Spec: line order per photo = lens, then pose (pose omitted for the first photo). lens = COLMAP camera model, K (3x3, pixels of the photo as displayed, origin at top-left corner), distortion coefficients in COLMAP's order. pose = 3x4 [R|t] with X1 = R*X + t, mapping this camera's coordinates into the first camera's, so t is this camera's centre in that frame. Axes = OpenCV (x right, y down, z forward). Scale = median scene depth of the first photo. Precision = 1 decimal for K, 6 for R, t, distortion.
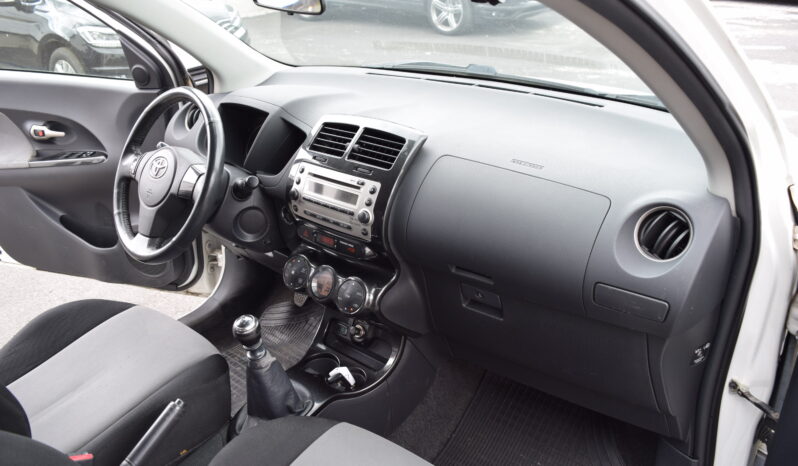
lens RADIAL K [[622.8, 0, 399.0], [0, 622.8, 233.0], [0, 0, 1]] dist [-0.084554, 0.001882]
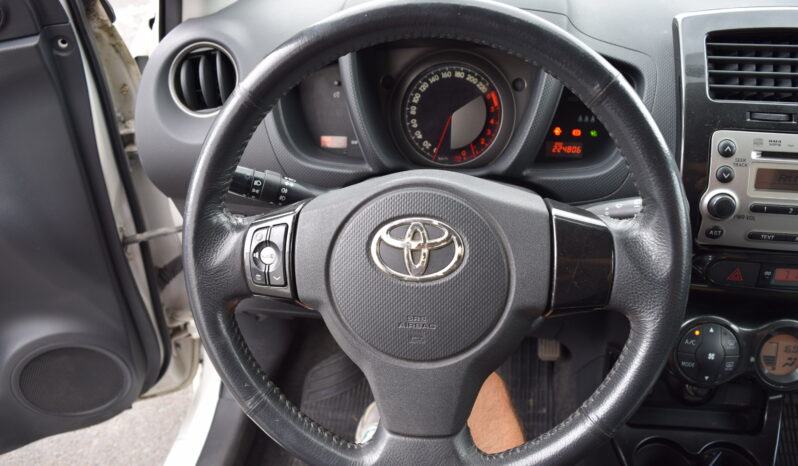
lens RADIAL K [[622.8, 0, 399.0], [0, 622.8, 233.0], [0, 0, 1]] dist [-0.084554, 0.001882]
pose [[0.853005, -0.323253, 0.409745, -0.580649], [0.241378, 0.940433, 0.239420, -0.214387], [-0.462731, -0.105323, 0.880220, 0.744538]]
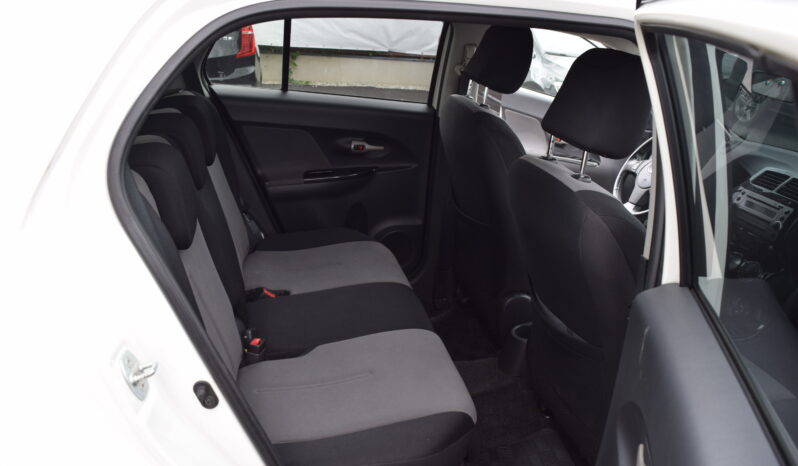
lens RADIAL K [[622.8, 0, 399.0], [0, 622.8, 233.0], [0, 0, 1]] dist [-0.084554, 0.001882]
pose [[0.783587, 0.307212, -0.540012, 0.026944], [-0.367169, 0.930147, -0.003623, 0.345063], [0.501177, 0.201114, 0.841650, -0.792547]]
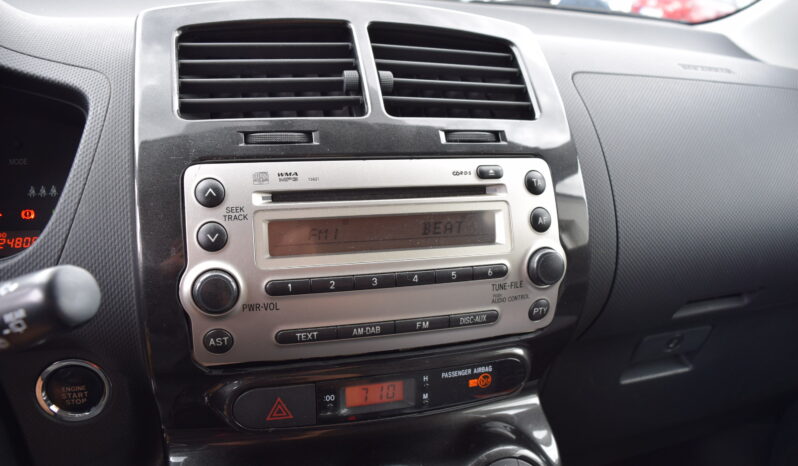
lens RADIAL K [[636.4, 0, 399.0], [0, 636.4, 233.0], [0, 0, 1]] dist [-0.114744, 0.040701]
pose [[0.542287, -0.253345, 0.801088, -0.344378], [0.279238, 0.953603, 0.112551, -0.096843], [-0.792434, 0.162659, 0.587870, 0.813304]]
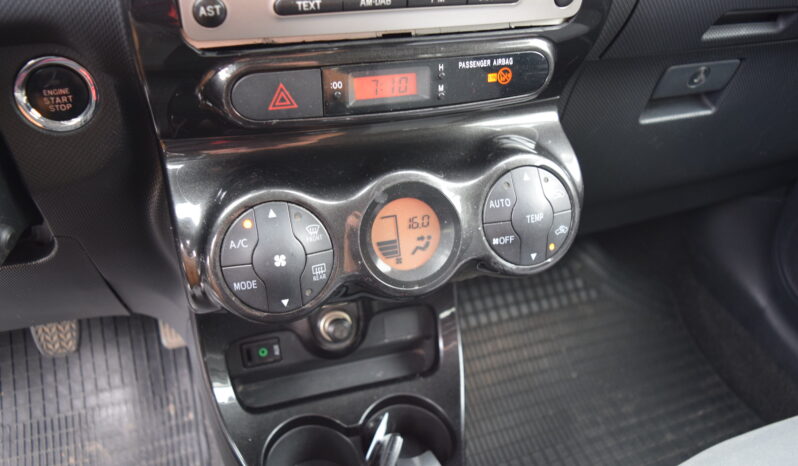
lens RADIAL K [[636.4, 0, 399.0], [0, 636.4, 233.0], [0, 0, 1]] dist [-0.114744, 0.040701]
pose [[0.532323, -0.471739, 0.702919, -0.350050], [0.300066, 0.881576, 0.364396, -0.032028], [-0.791576, 0.016946, 0.610836, 0.841506]]
